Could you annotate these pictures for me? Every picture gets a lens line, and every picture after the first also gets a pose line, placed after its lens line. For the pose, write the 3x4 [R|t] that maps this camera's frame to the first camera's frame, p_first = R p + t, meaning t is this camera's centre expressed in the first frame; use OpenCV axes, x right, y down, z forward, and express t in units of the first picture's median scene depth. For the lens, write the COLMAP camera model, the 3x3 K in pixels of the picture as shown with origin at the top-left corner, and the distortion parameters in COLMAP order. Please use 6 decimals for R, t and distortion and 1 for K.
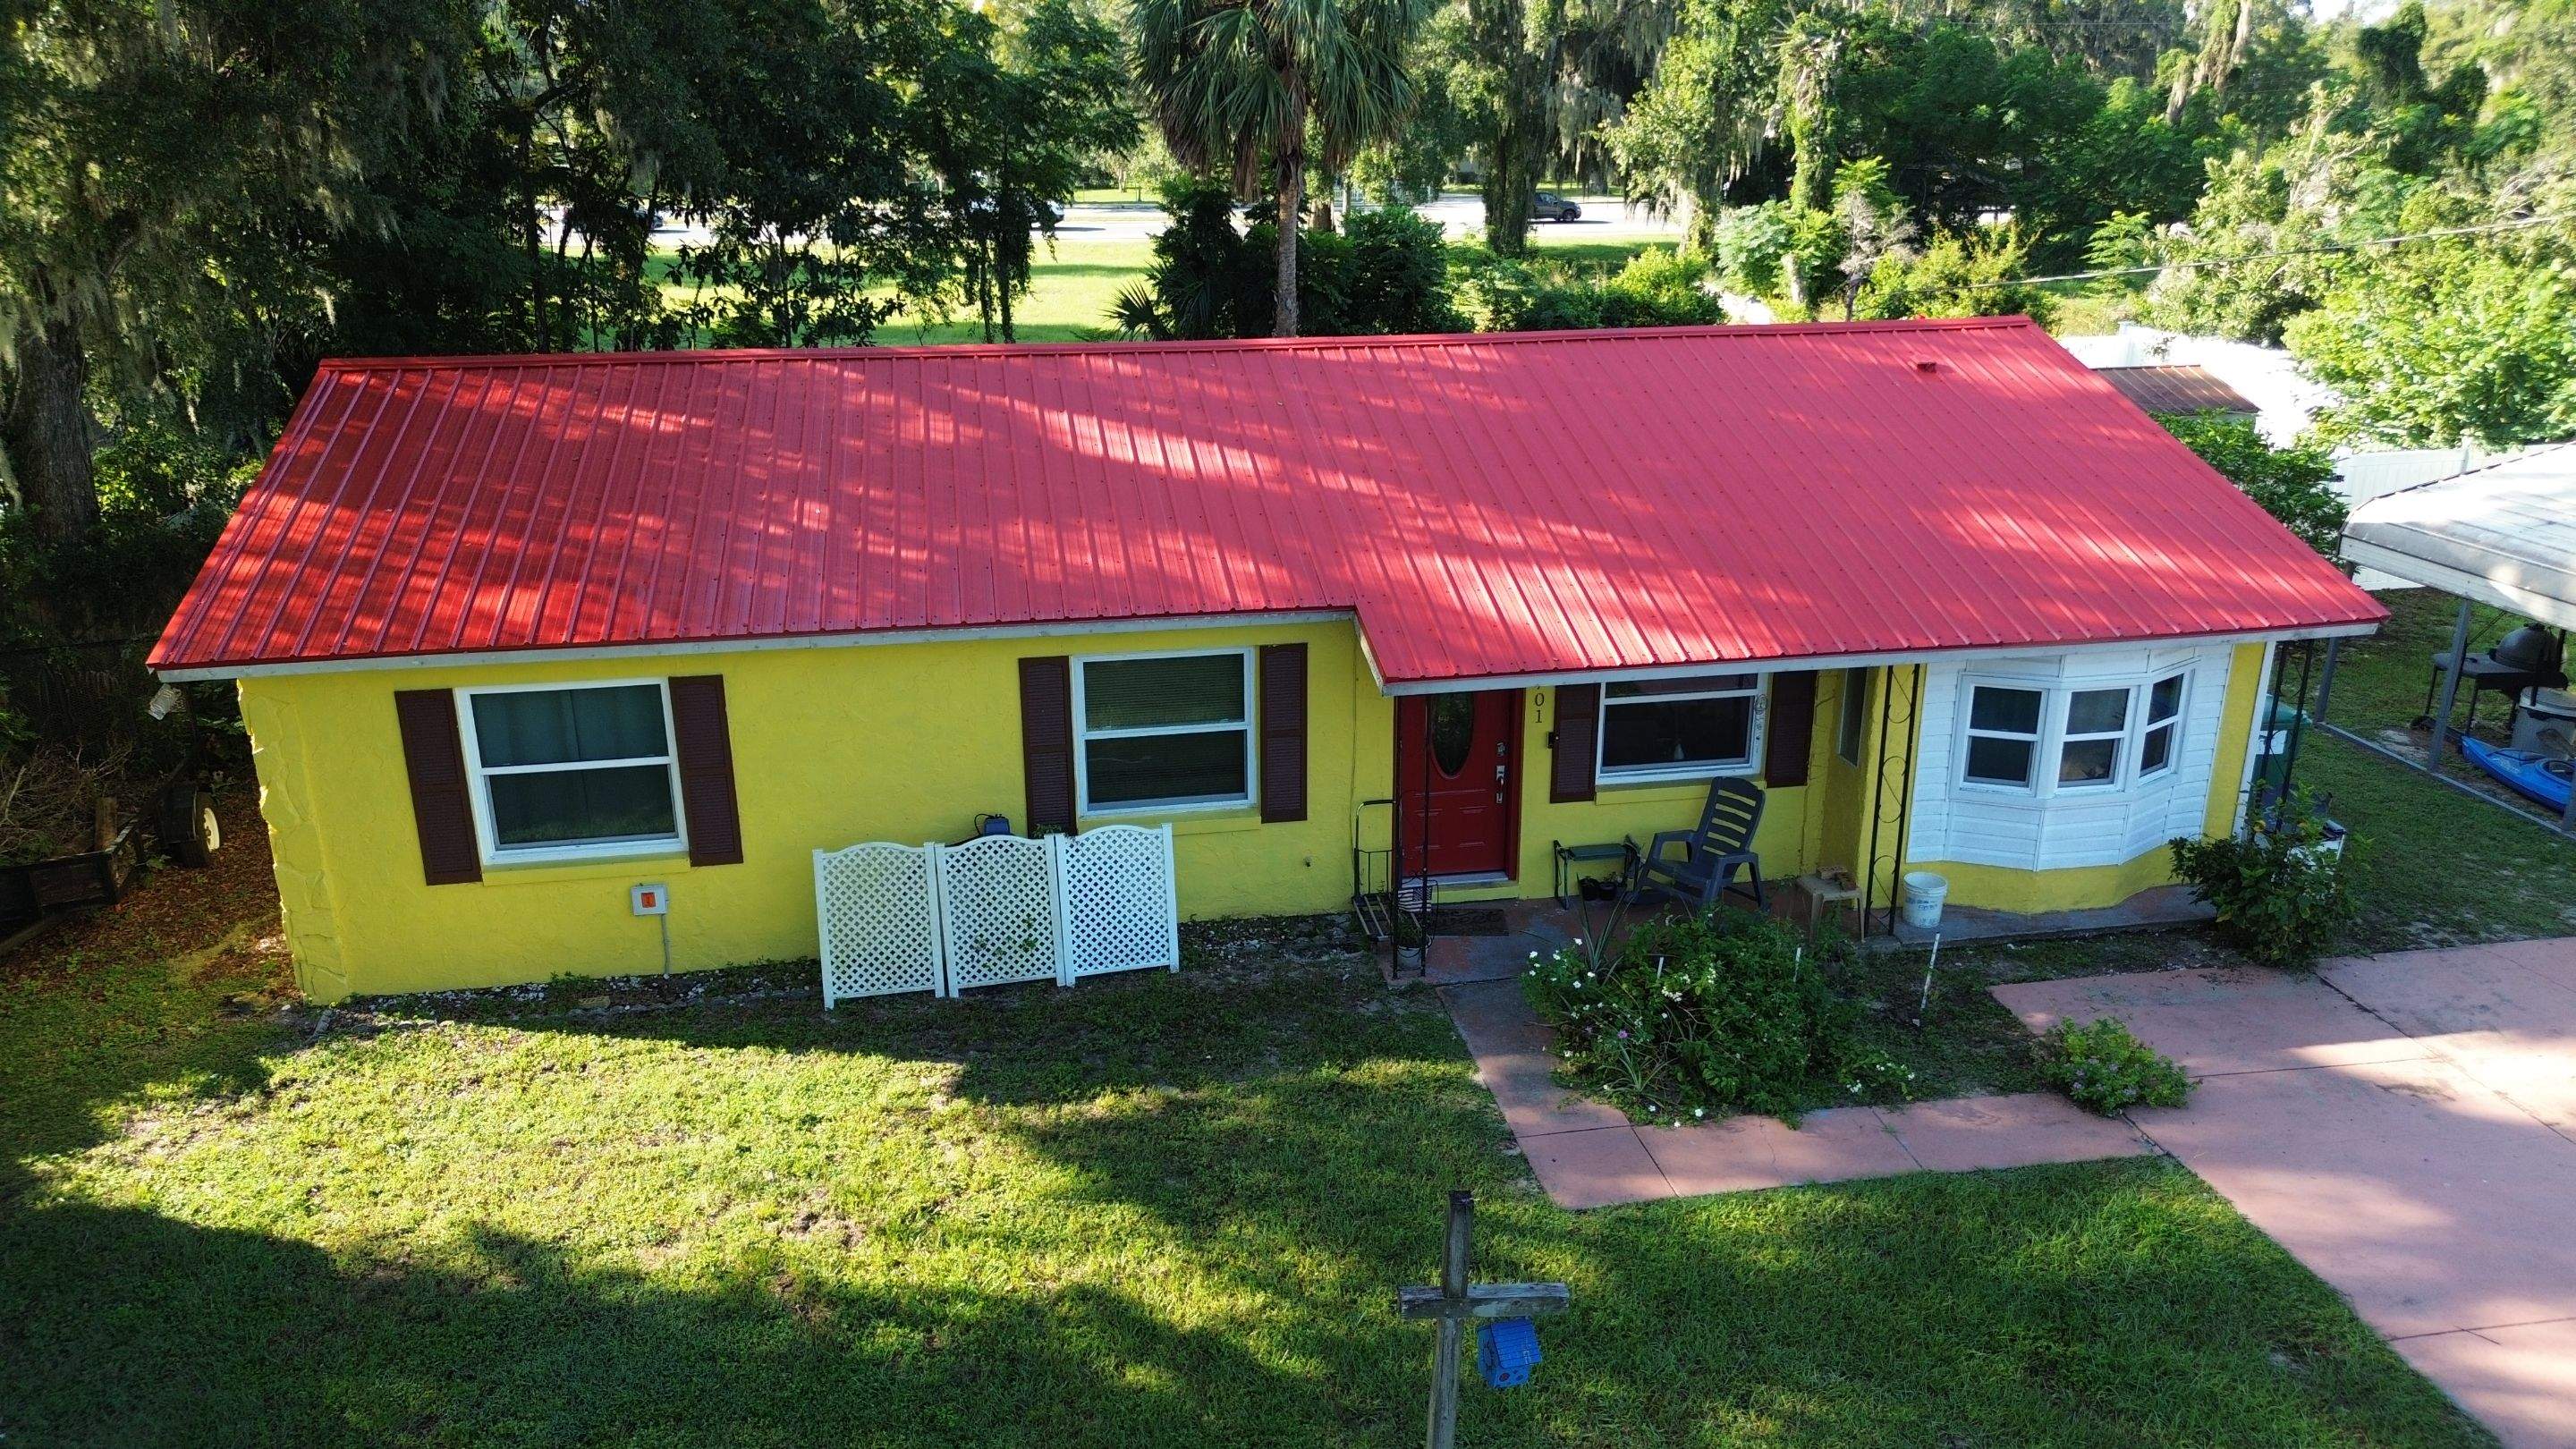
lens RADIAL K [[1855.4, 0, 1300.4], [0, 1855.4, 705.4], [0, 0, 1]] dist [0.061589, -0.052583]
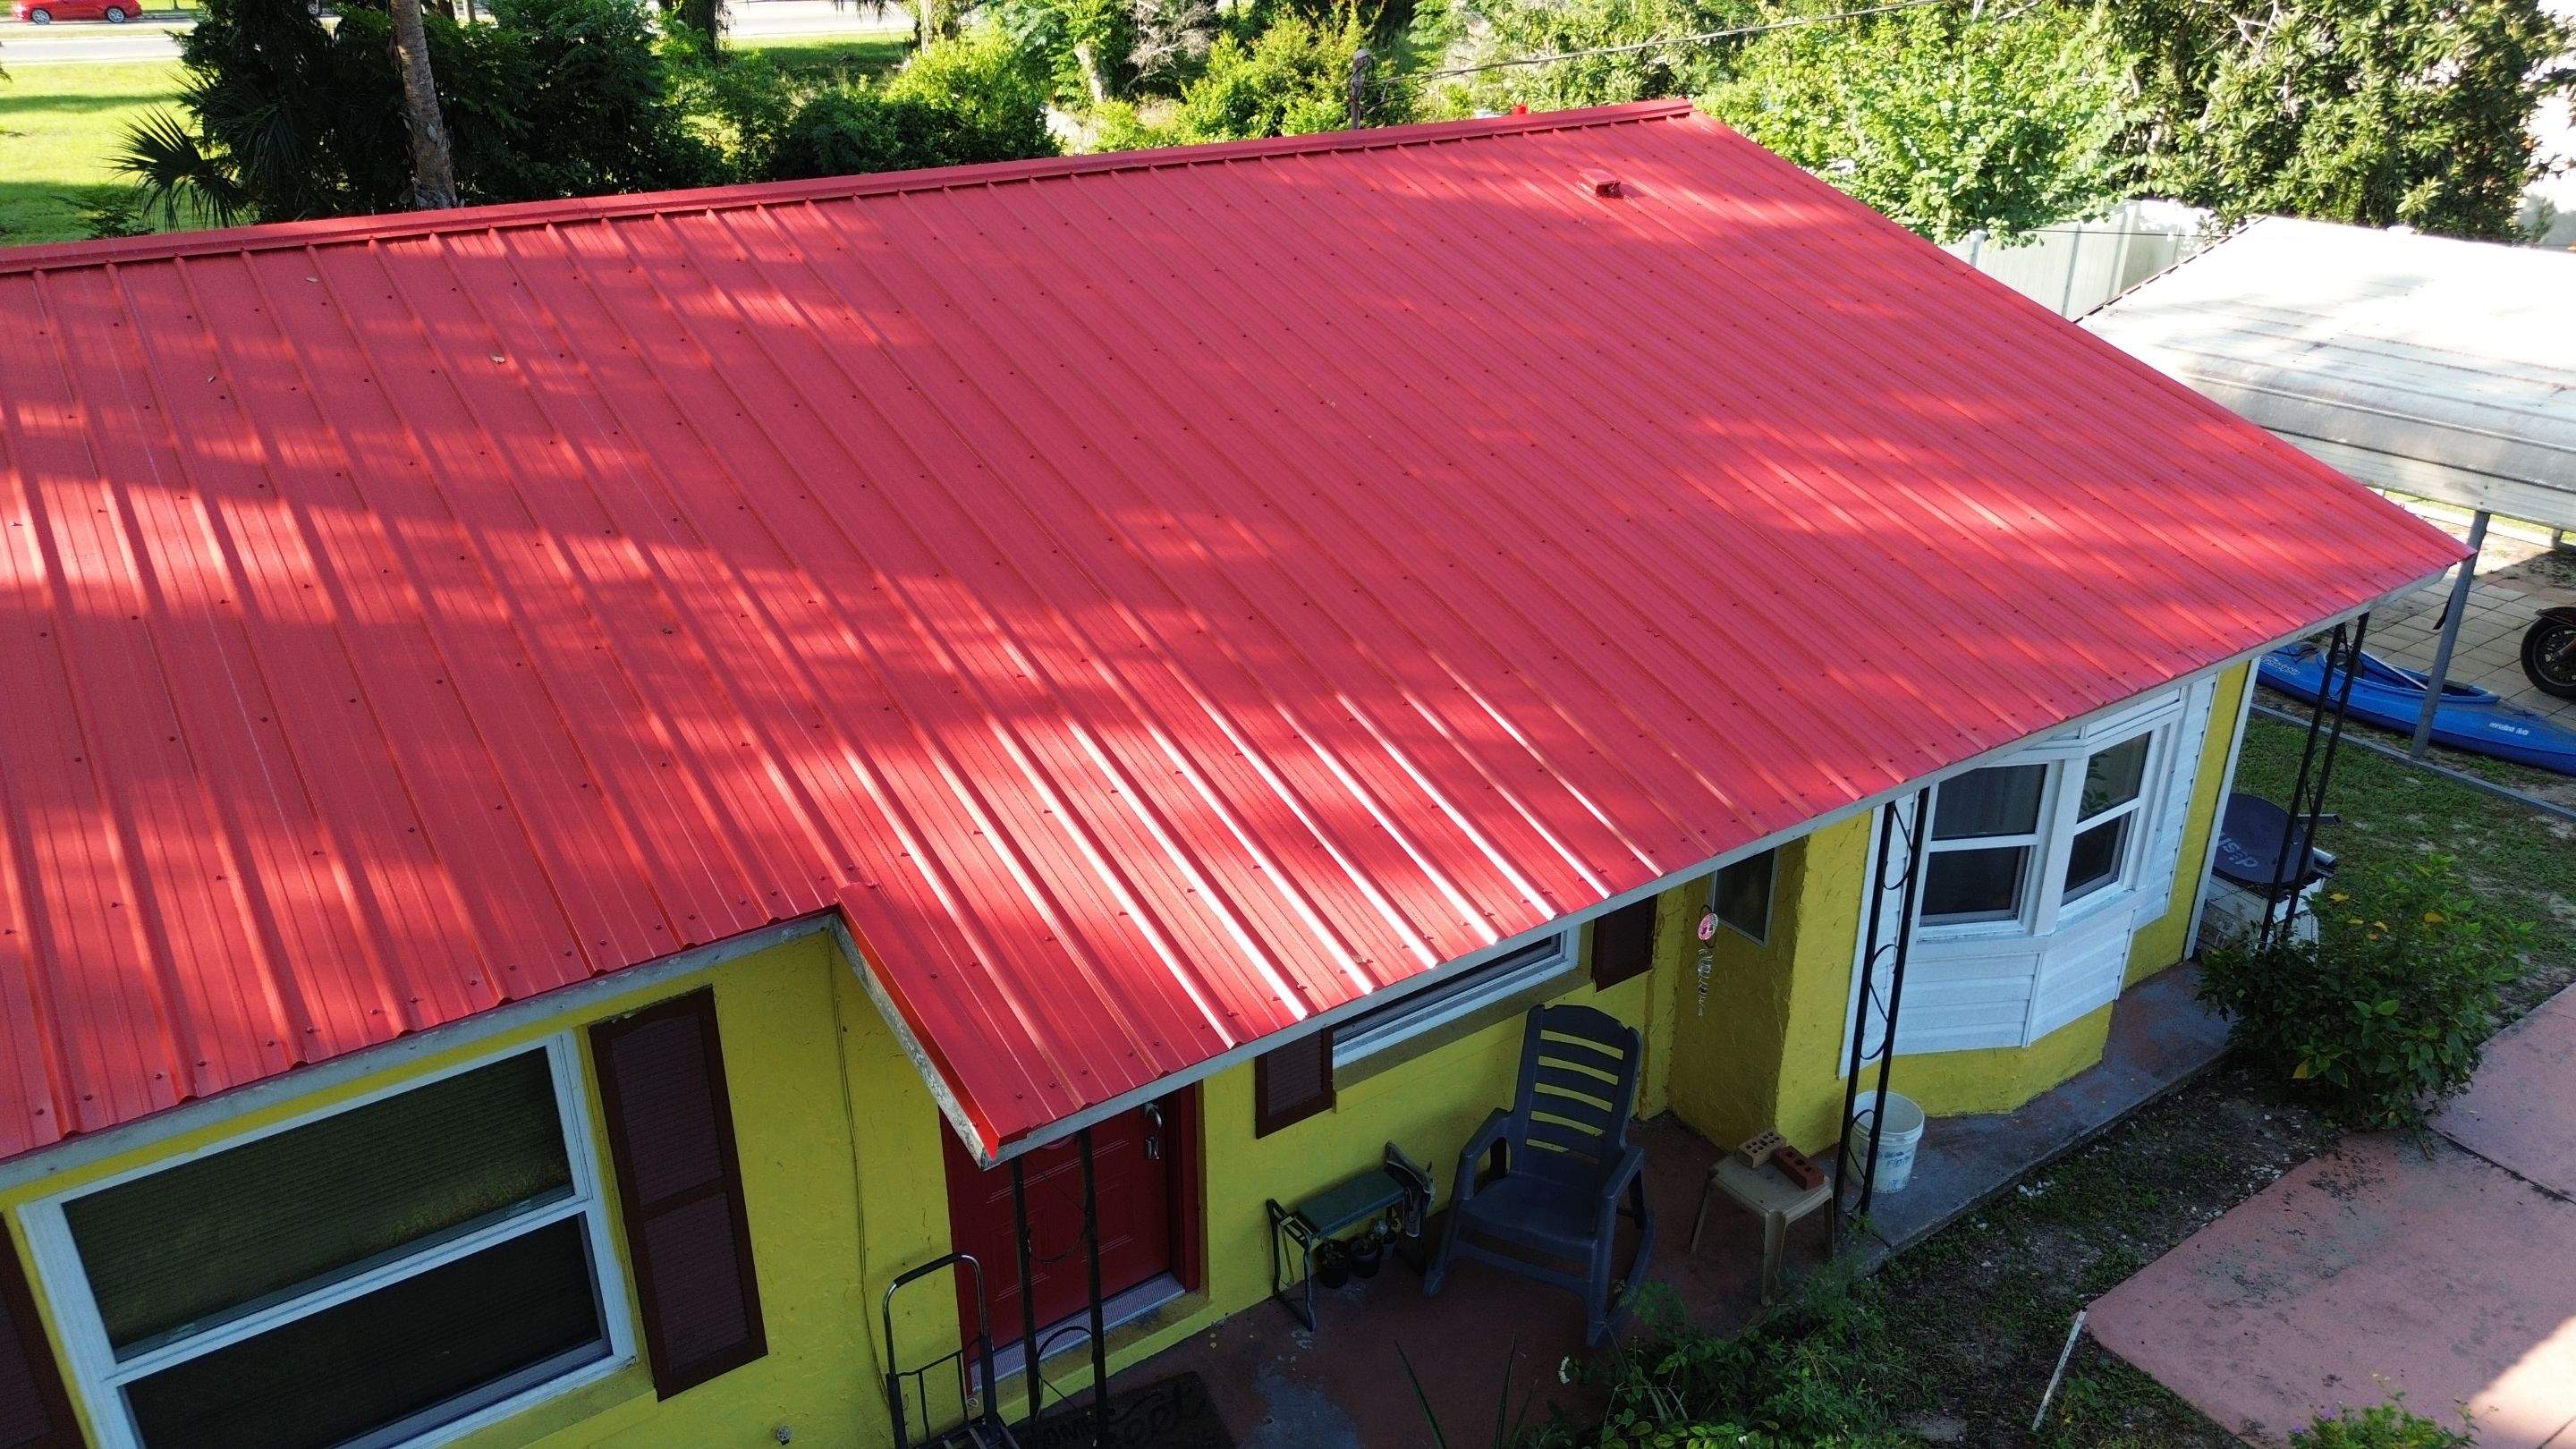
lens RADIAL K [[1855.4, 0, 1312.3], [0, 1855.4, 719.5], [0, 0, 1]] dist [0.061589, -0.052583]
pose [[0.909828, -0.172790, 0.377302, -0.019461], [0.133997, 0.982814, 0.126972, -0.117959], [-0.392757, -0.064965, 0.917345, 0.543734]]
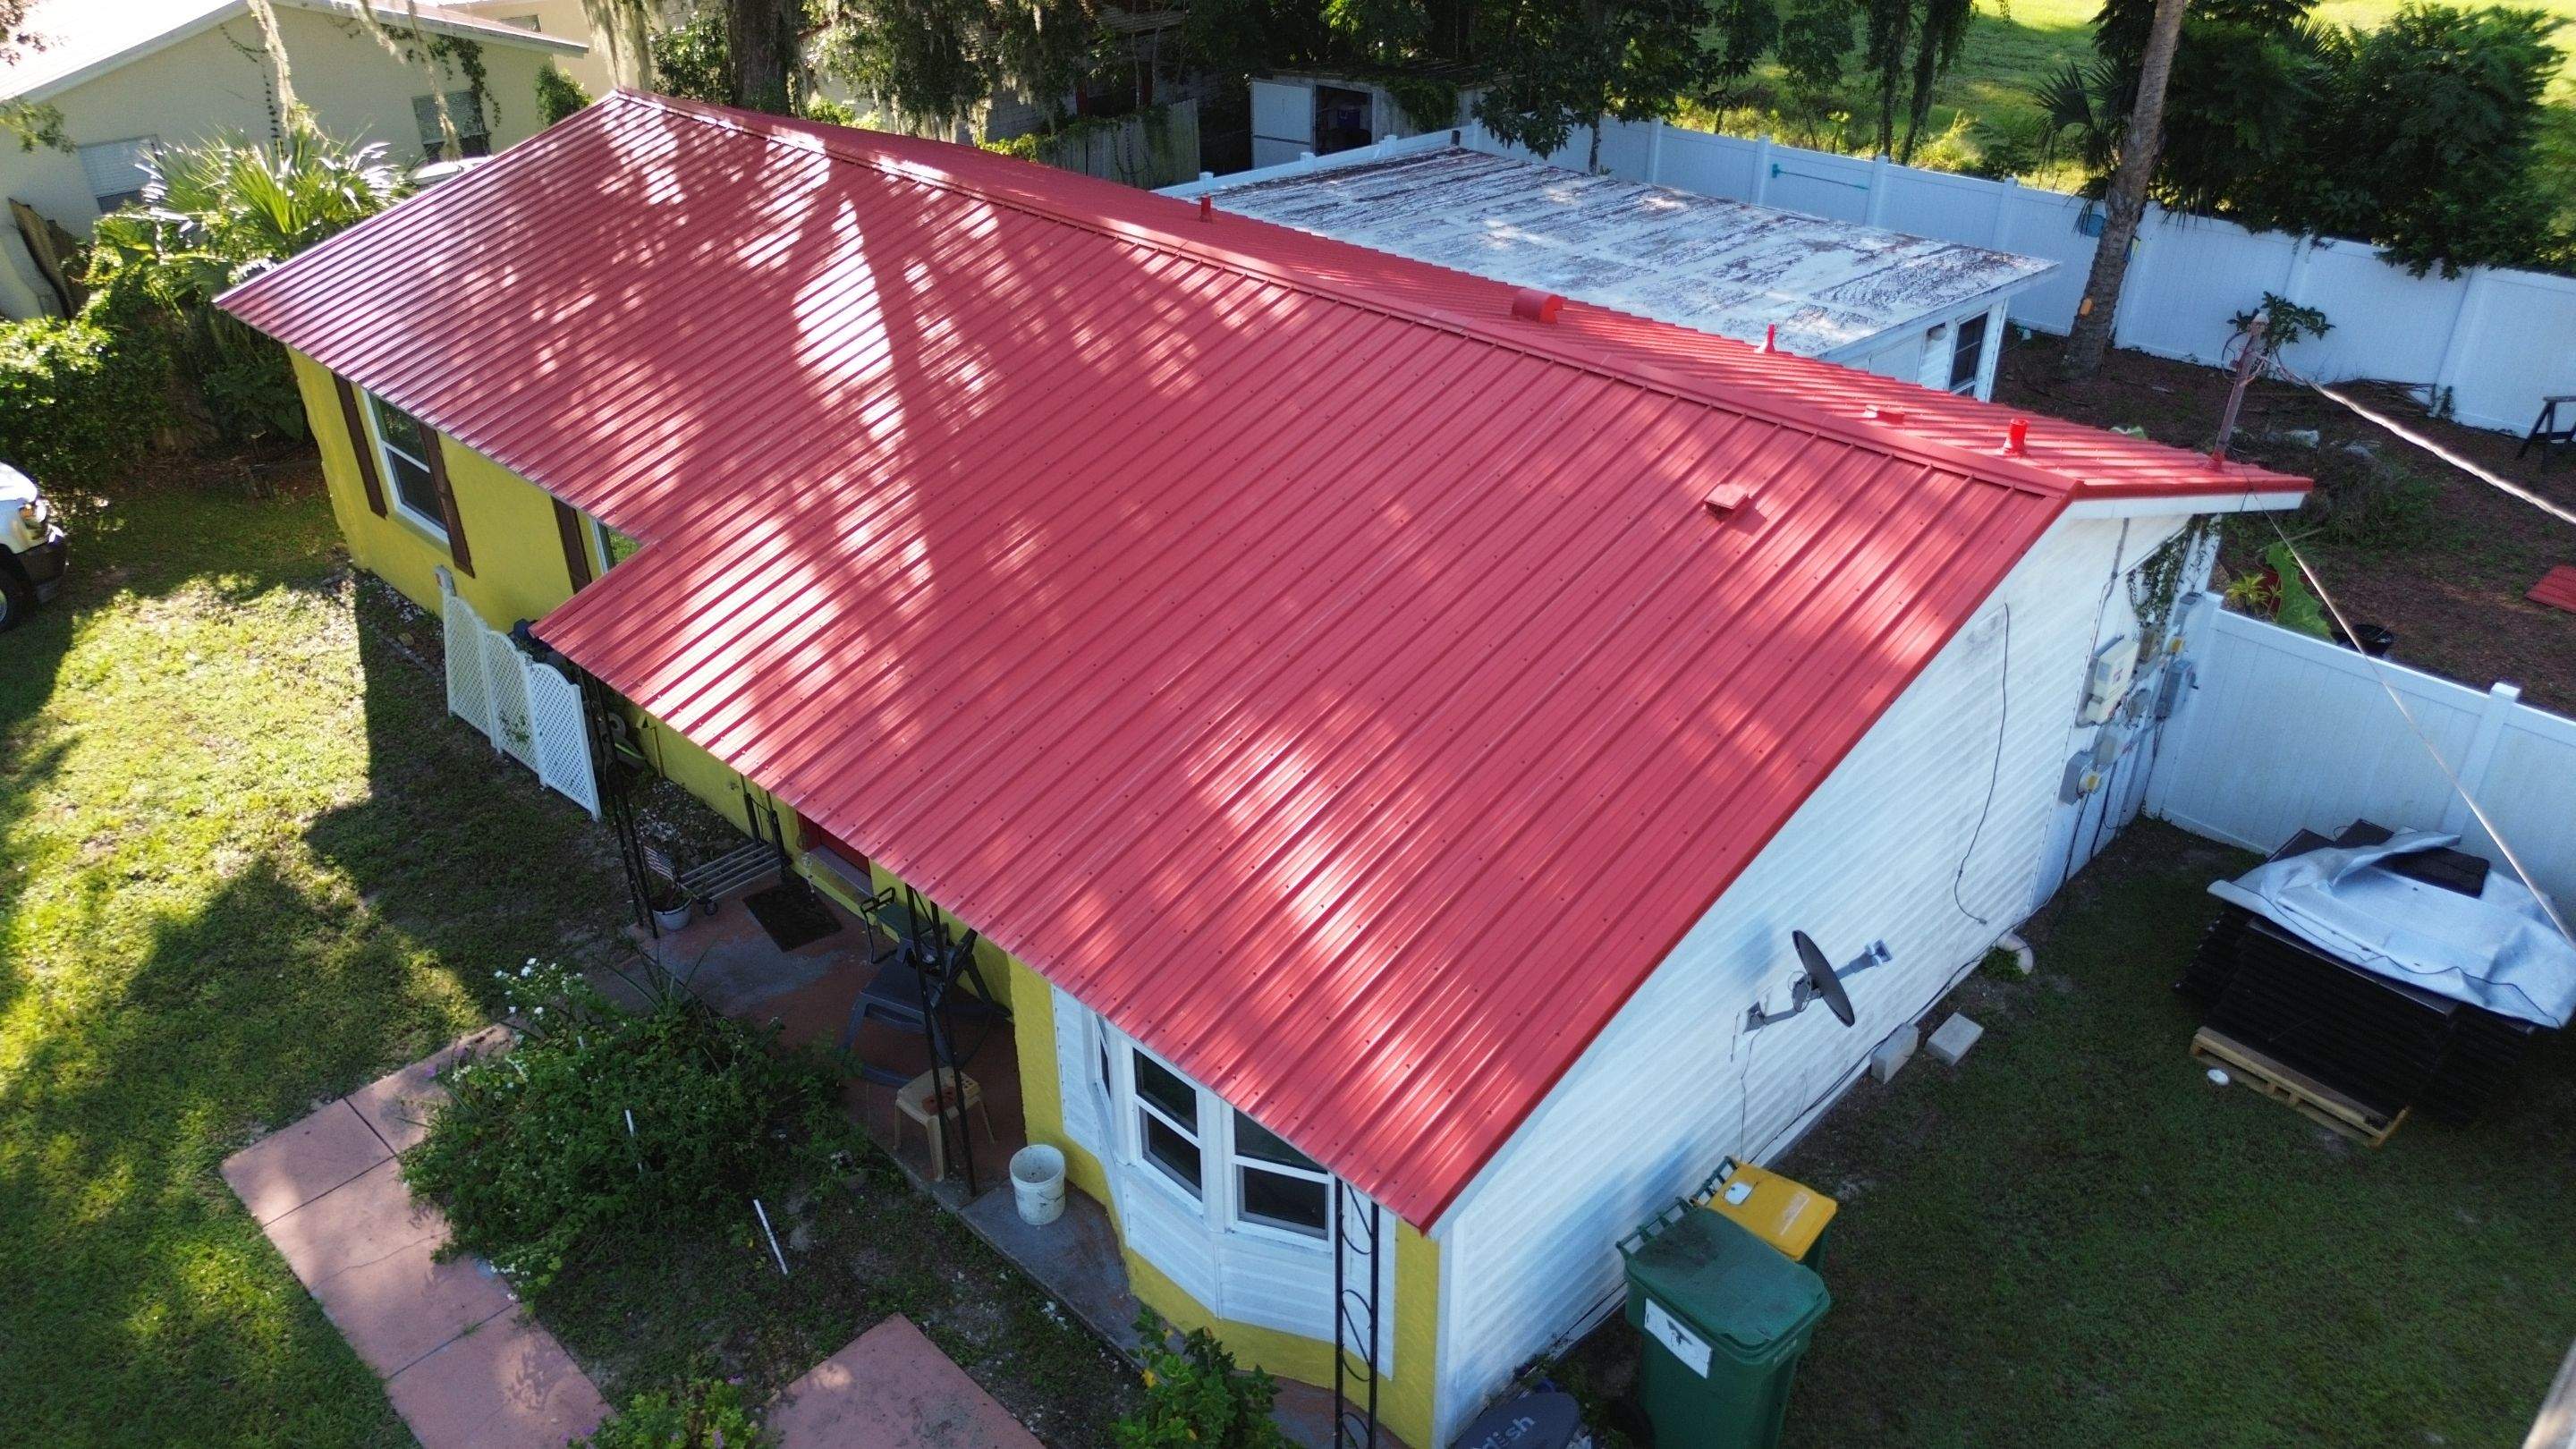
lens RADIAL K [[1855.4, 0, 1284.5], [0, 1855.4, 719.8], [0, 0, 1]] dist [0.061589, -0.052583]
pose [[0.583940, 0.404516, -0.703833, 0.856157], [-0.258168, 0.914531, 0.311420, -0.328623], [0.769652, -0.000143, 0.638464, 0.609655]]
